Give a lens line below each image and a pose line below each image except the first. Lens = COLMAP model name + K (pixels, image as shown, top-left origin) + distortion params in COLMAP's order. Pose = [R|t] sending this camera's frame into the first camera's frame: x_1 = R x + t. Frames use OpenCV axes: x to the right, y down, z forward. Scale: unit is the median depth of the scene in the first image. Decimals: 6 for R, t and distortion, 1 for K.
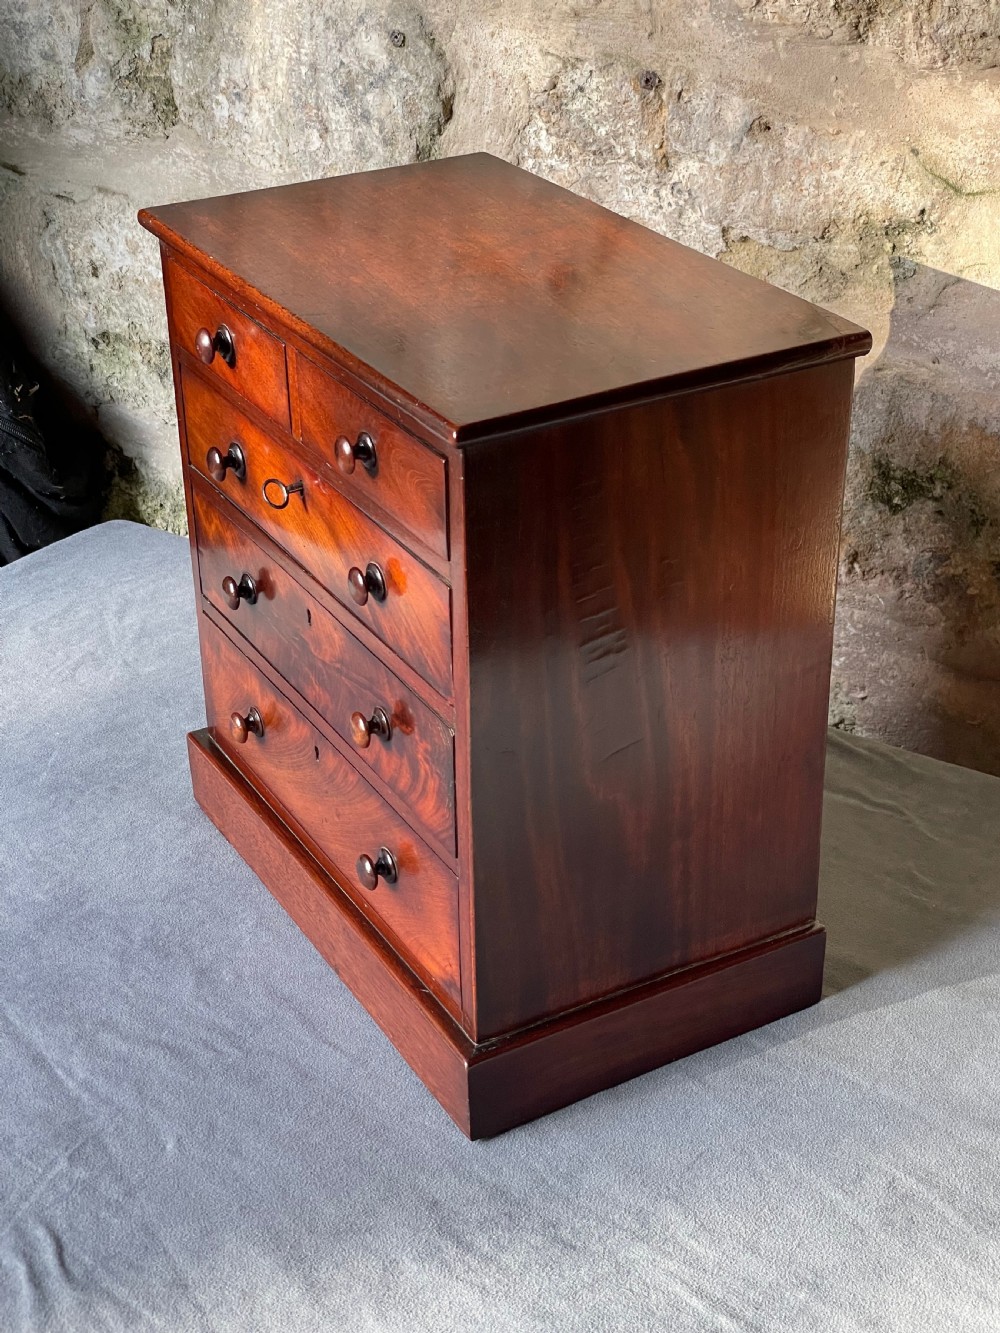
lens RADIAL K [[2101.0, 0, 498.3], [0, 2101.0, 666.9], [0, 0, 1]] dist [0.023794, 0.000000]
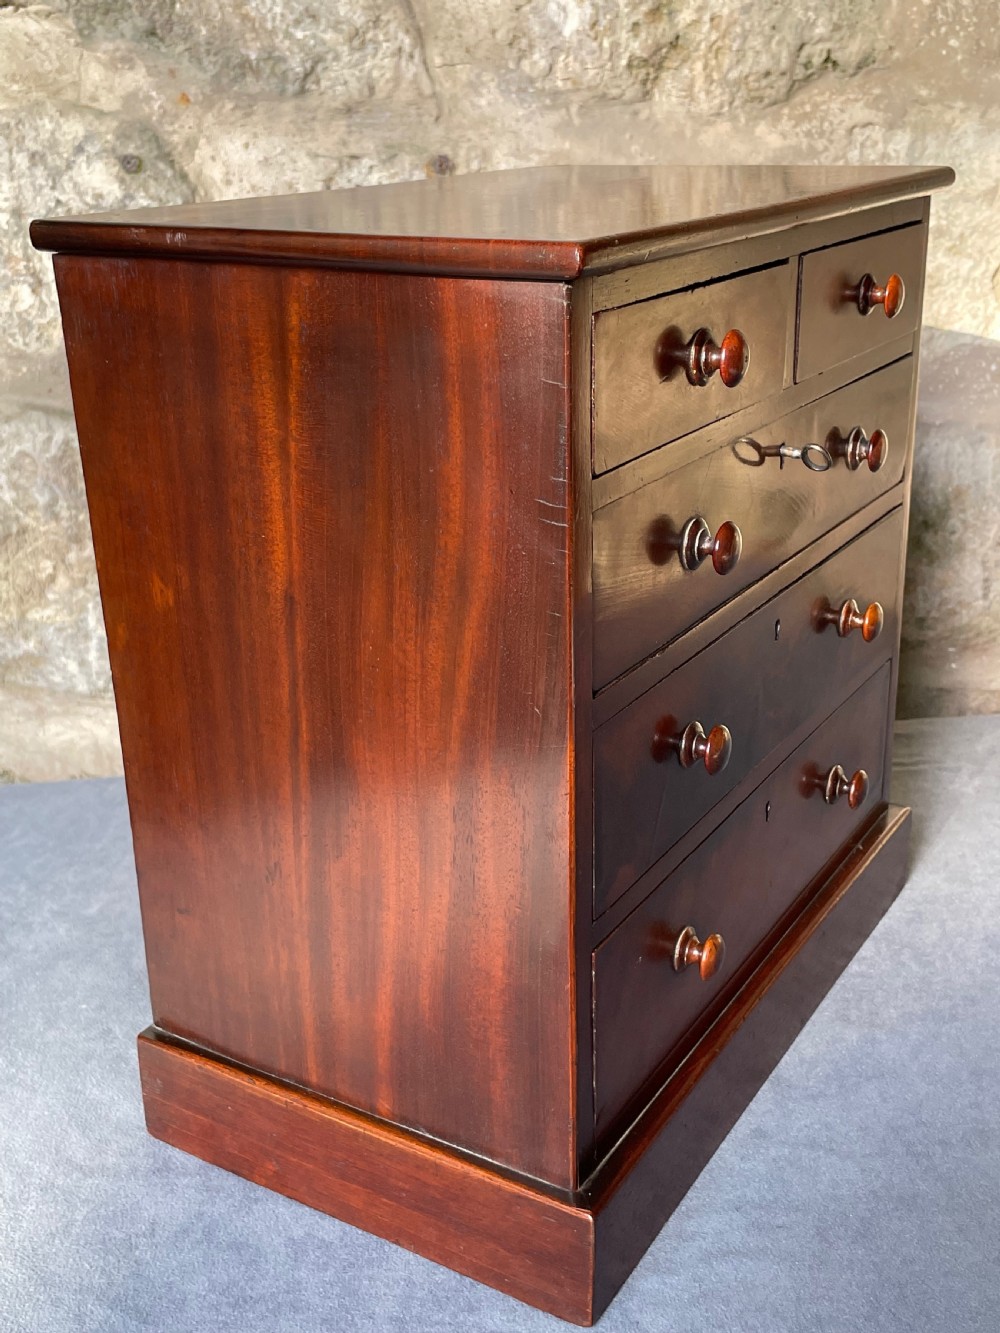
lens RADIAL K [[1503.4, 0, 508.5], [0, 1503.4, 653.5], [0, 0, 1]] dist [0.015166, 0.000000]
pose [[0.774532, -0.222944, 0.591942, -0.381223], [0.319159, 0.945709, -0.061423, -0.004427], [-0.546111, 0.236497, 0.803636, 0.463999]]
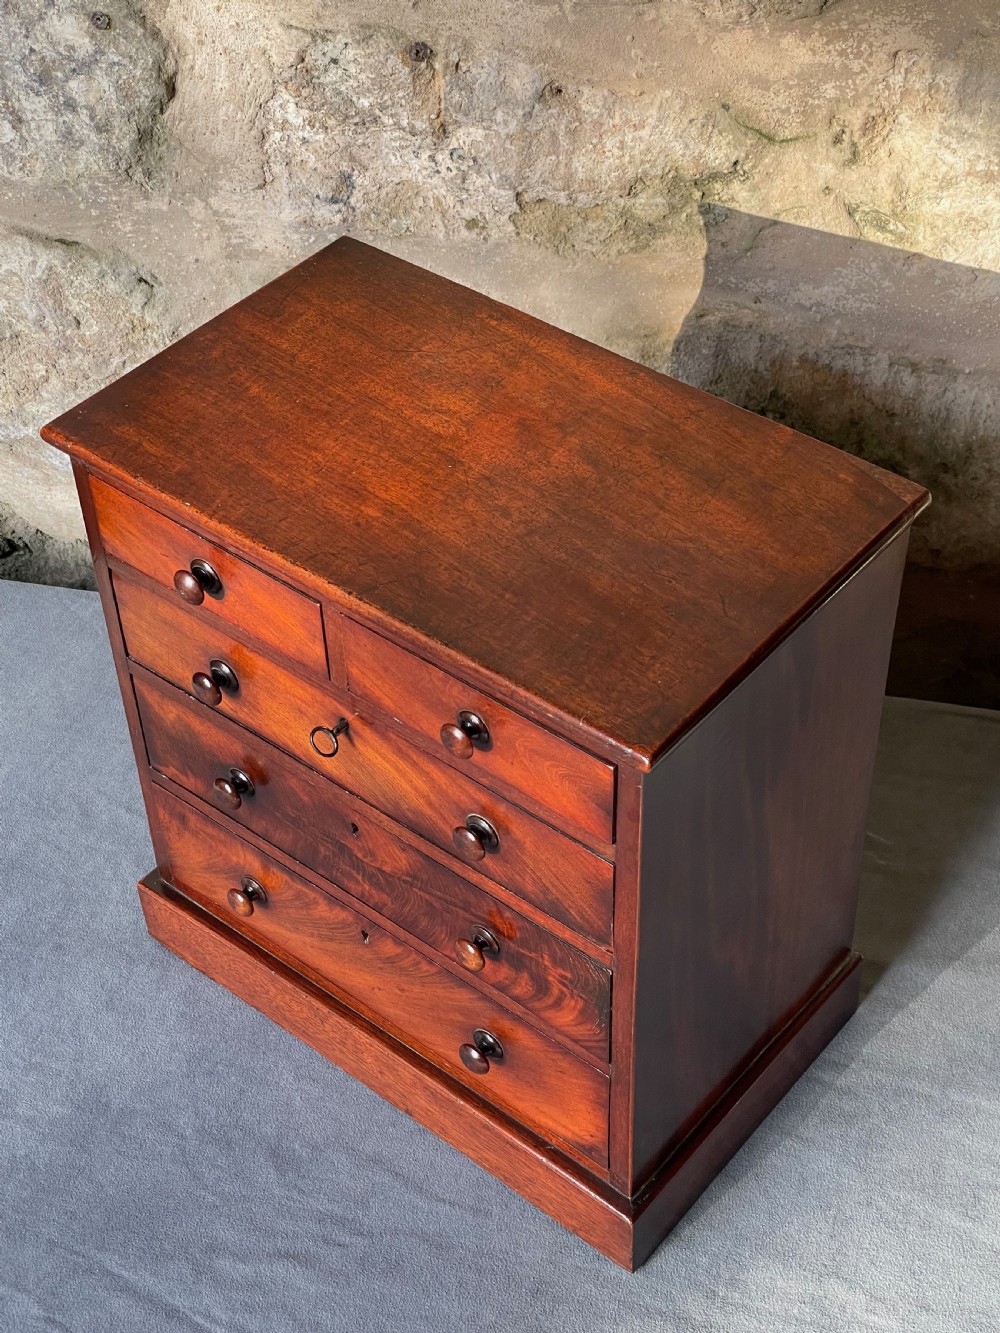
lens RADIAL K [[2101.0, 0, 512.5], [0, 2101.0, 689.4], [0, 0, 1]] dist [0.023794, 0.000000]
pose [[0.931482, -0.255487, 0.258975, -0.199655], [0.183073, 0.944381, 0.273182, -0.260509], [-0.314366, -0.207053, 0.926447, 0.080400]]
